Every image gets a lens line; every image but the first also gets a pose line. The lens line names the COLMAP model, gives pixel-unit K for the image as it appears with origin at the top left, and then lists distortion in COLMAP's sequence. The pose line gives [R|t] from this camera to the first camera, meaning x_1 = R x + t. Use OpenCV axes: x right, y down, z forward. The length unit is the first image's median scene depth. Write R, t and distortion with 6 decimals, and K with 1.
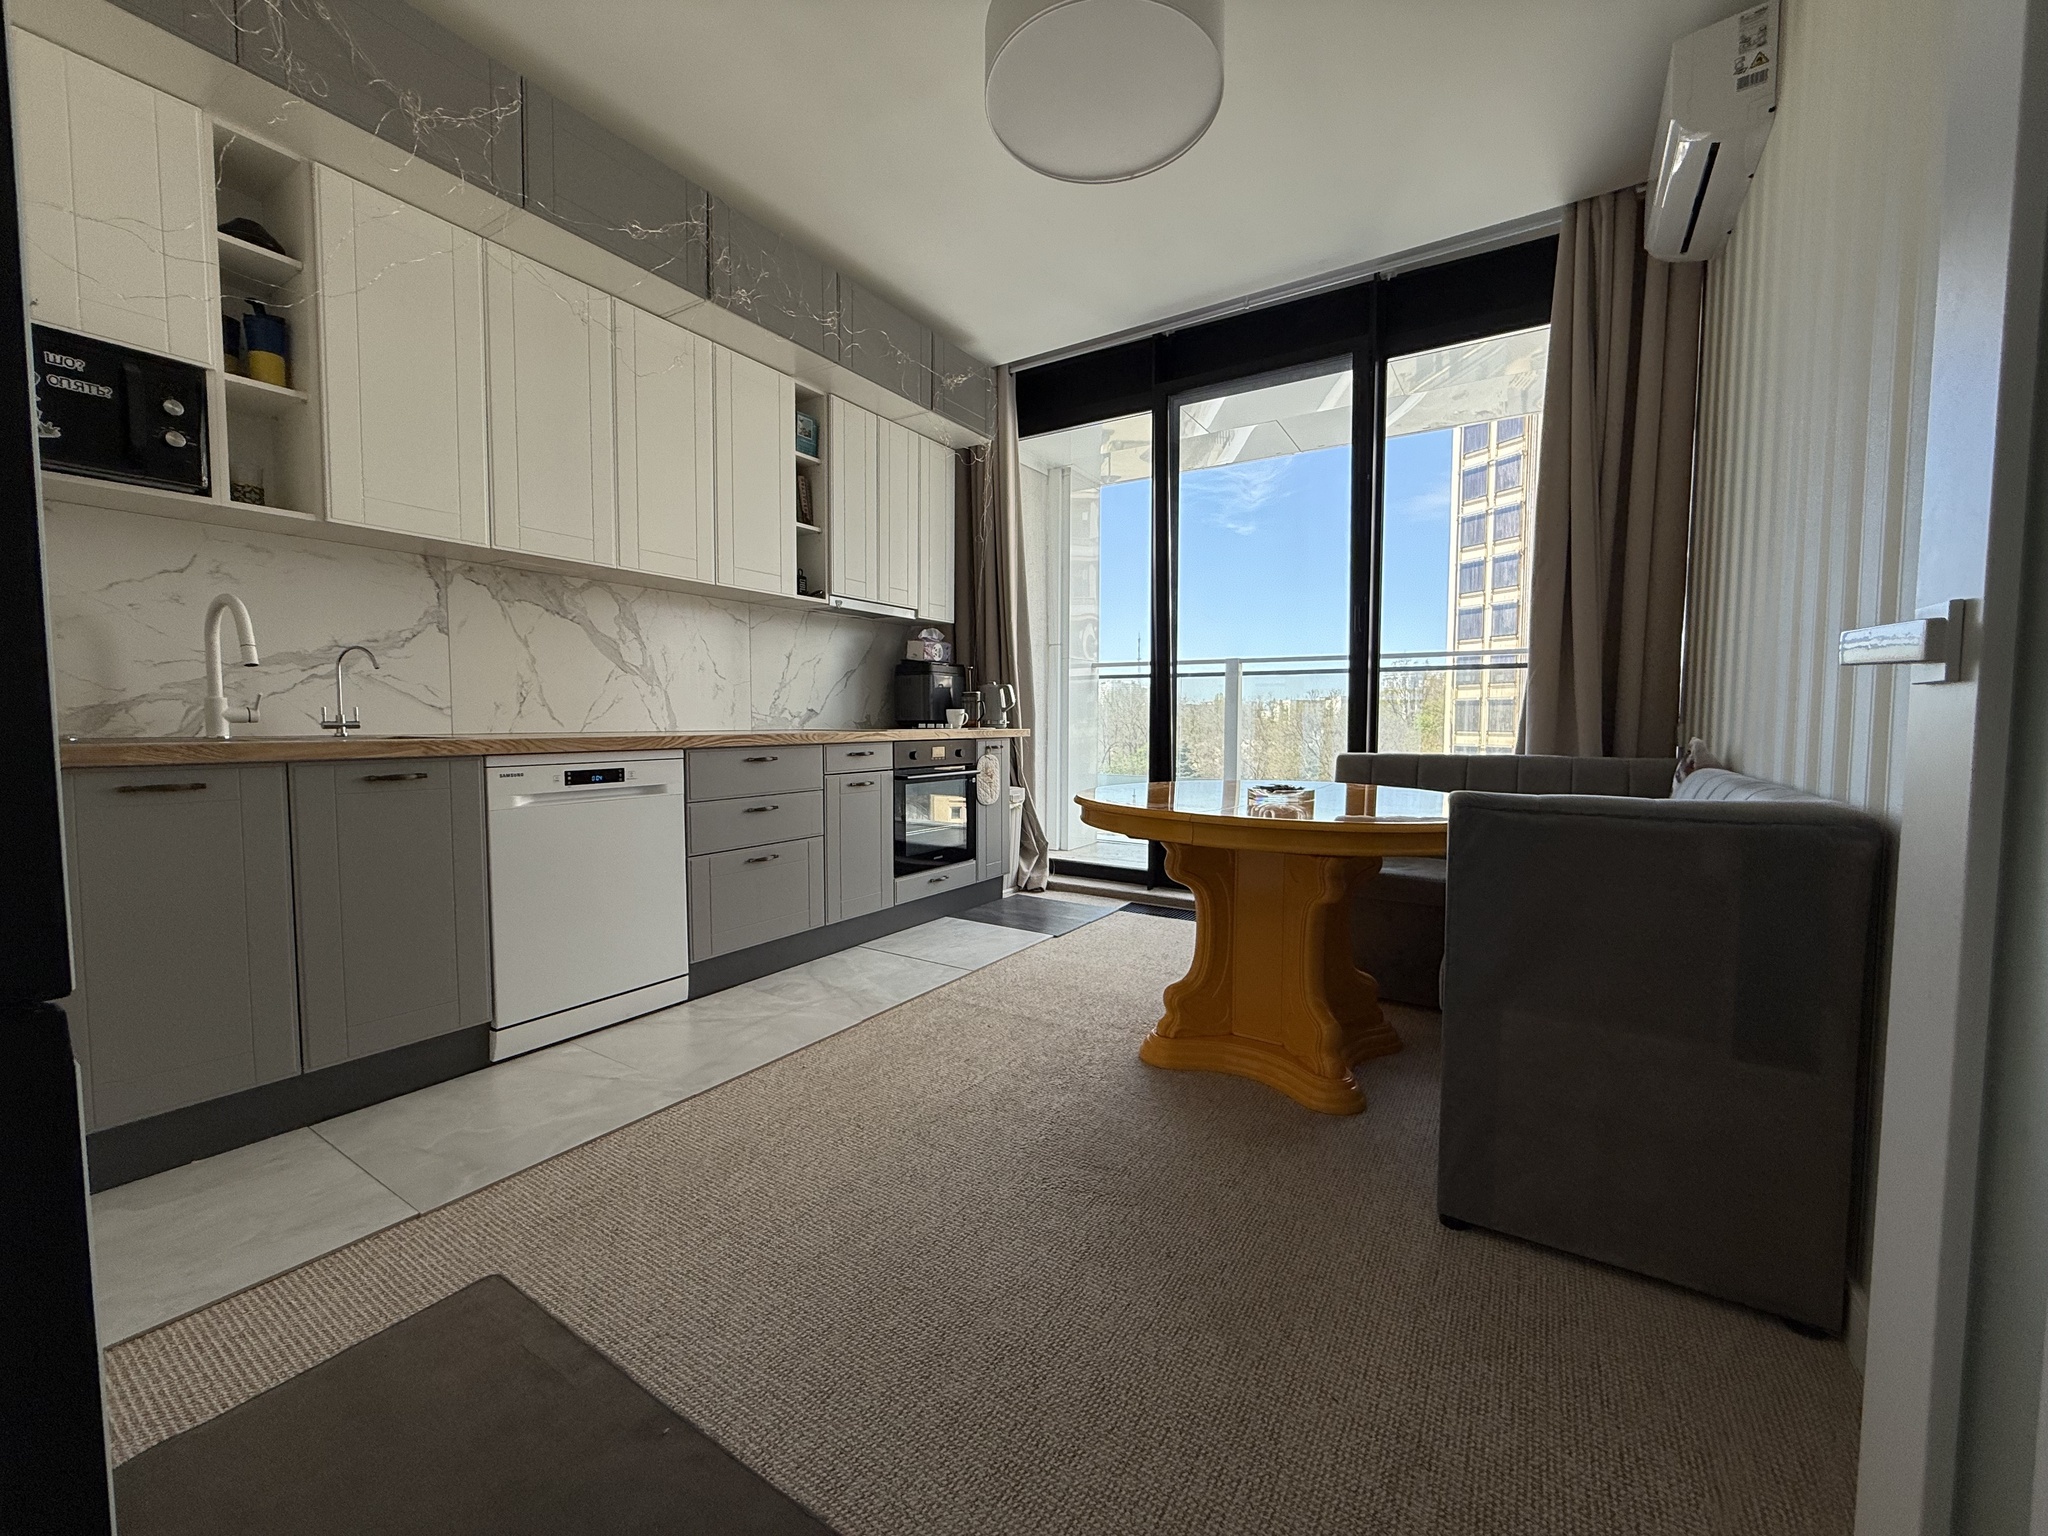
lens RADIAL K [[821.2, 0, 1030.0], [0, 821.2, 773.1], [0, 0, 1]] dist [-0.000425, 0.000516]
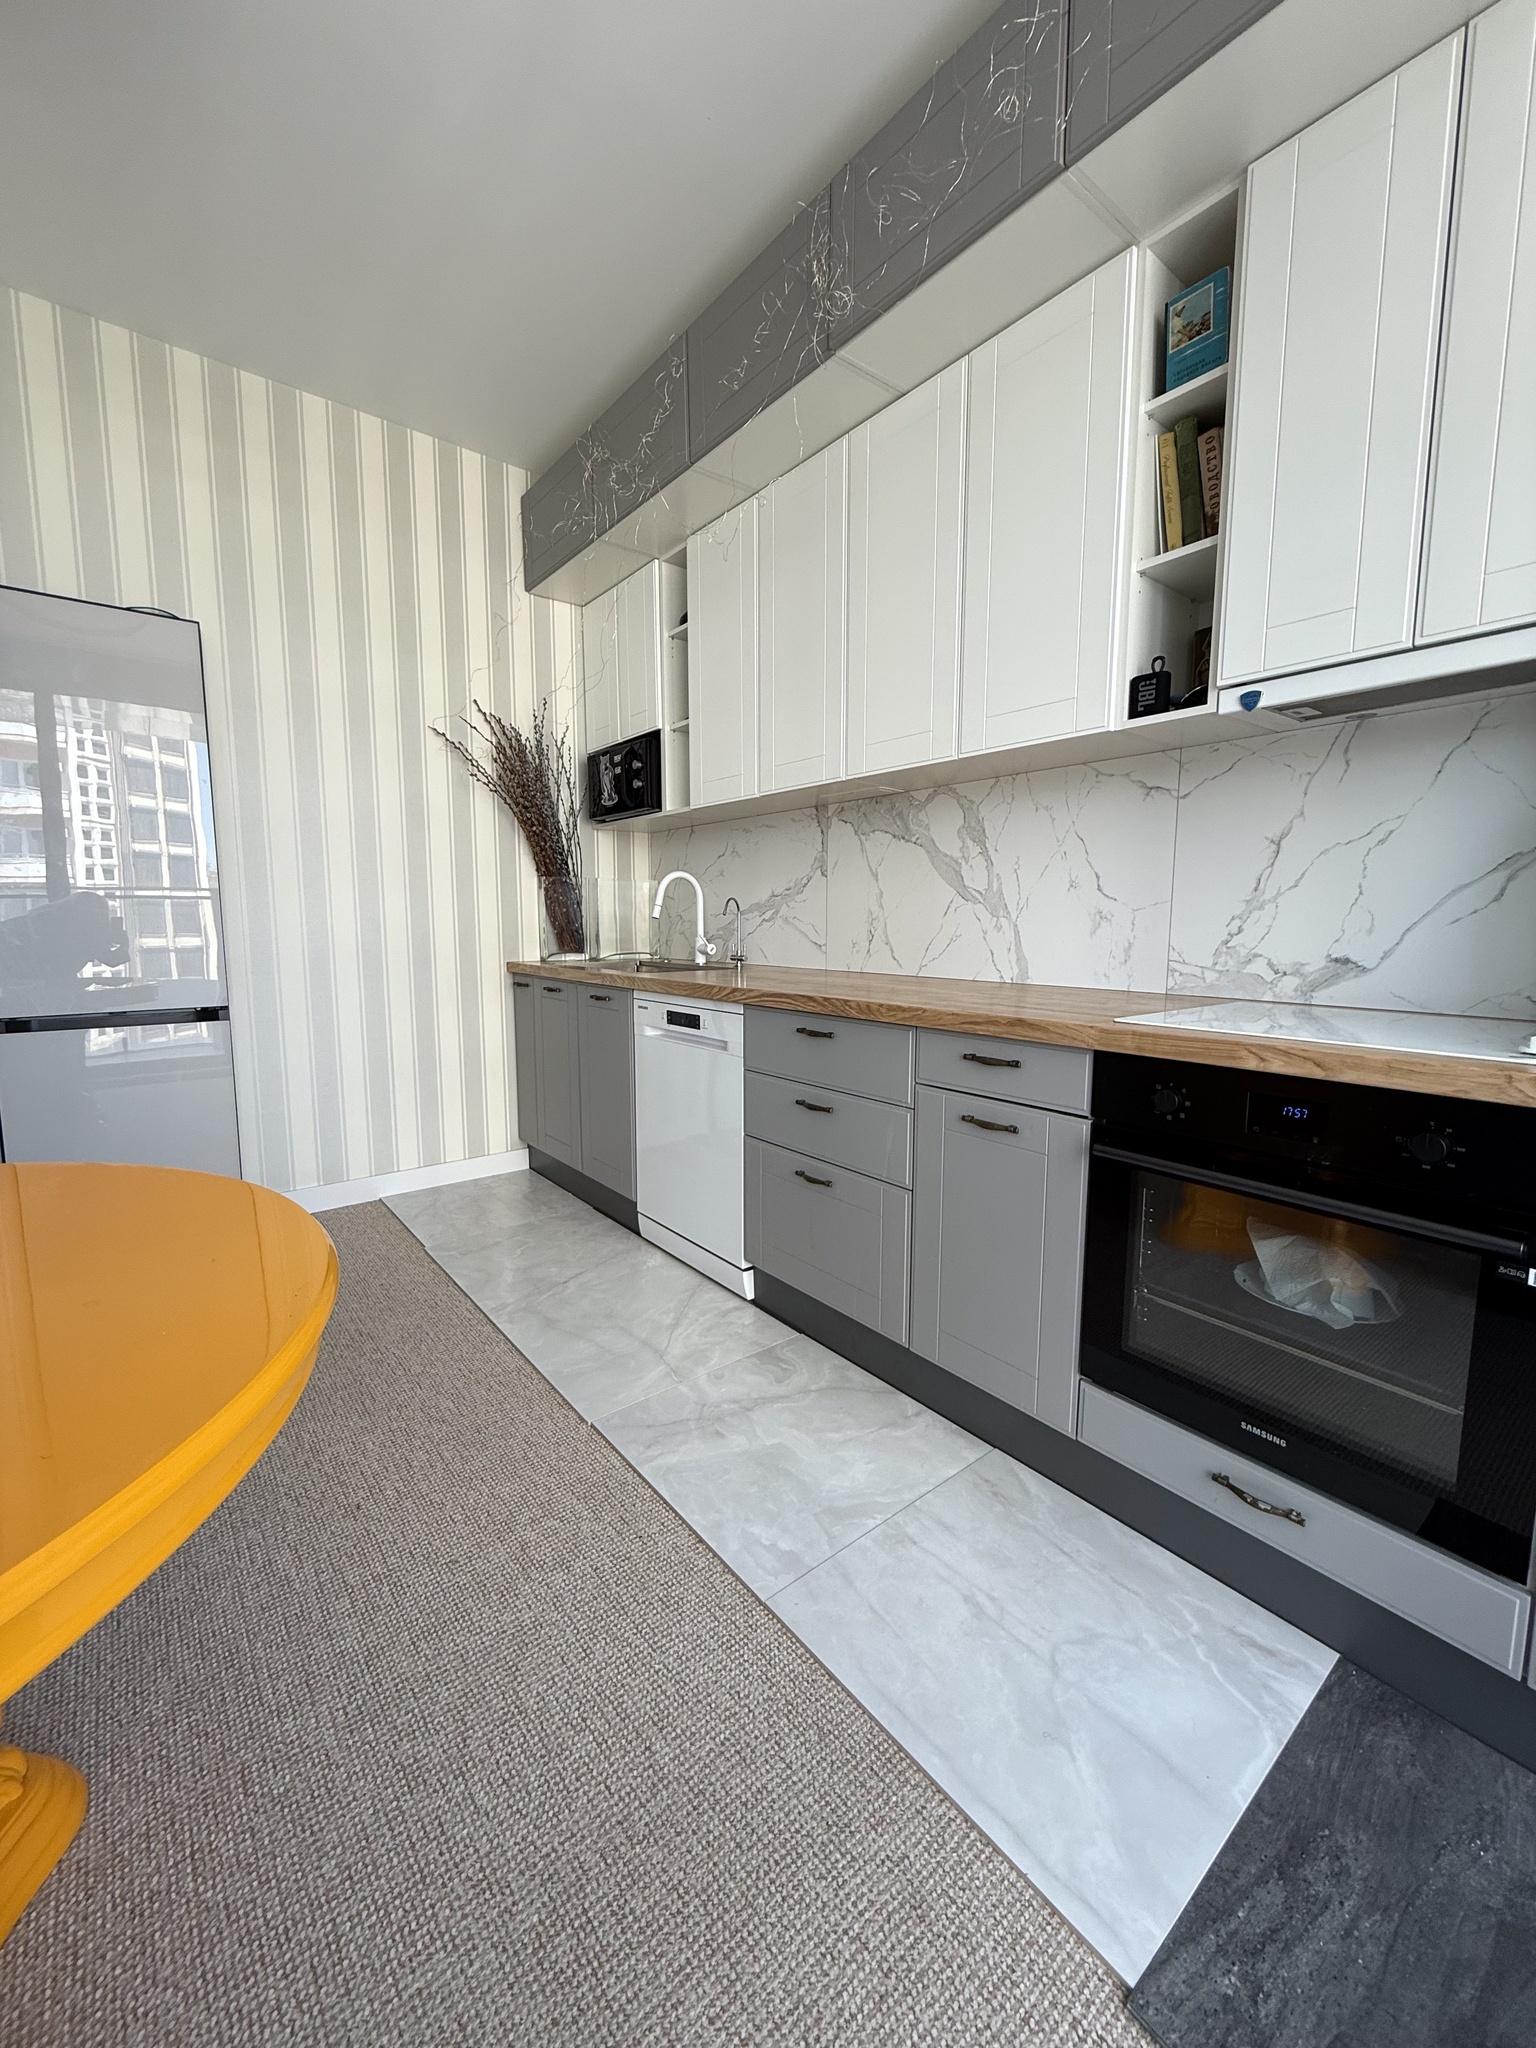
lens RADIAL K [[821.2, 0, 778.9], [0, 821.2, 1018.4], [0, 0, 1]] dist [-0.000425, 0.000516]
pose [[-0.328584, 0.110823, -0.937950, 0.302119], [-0.063891, 0.988209, 0.139143, -0.117919], [0.942311, 0.105647, -0.317629, 1.168929]]
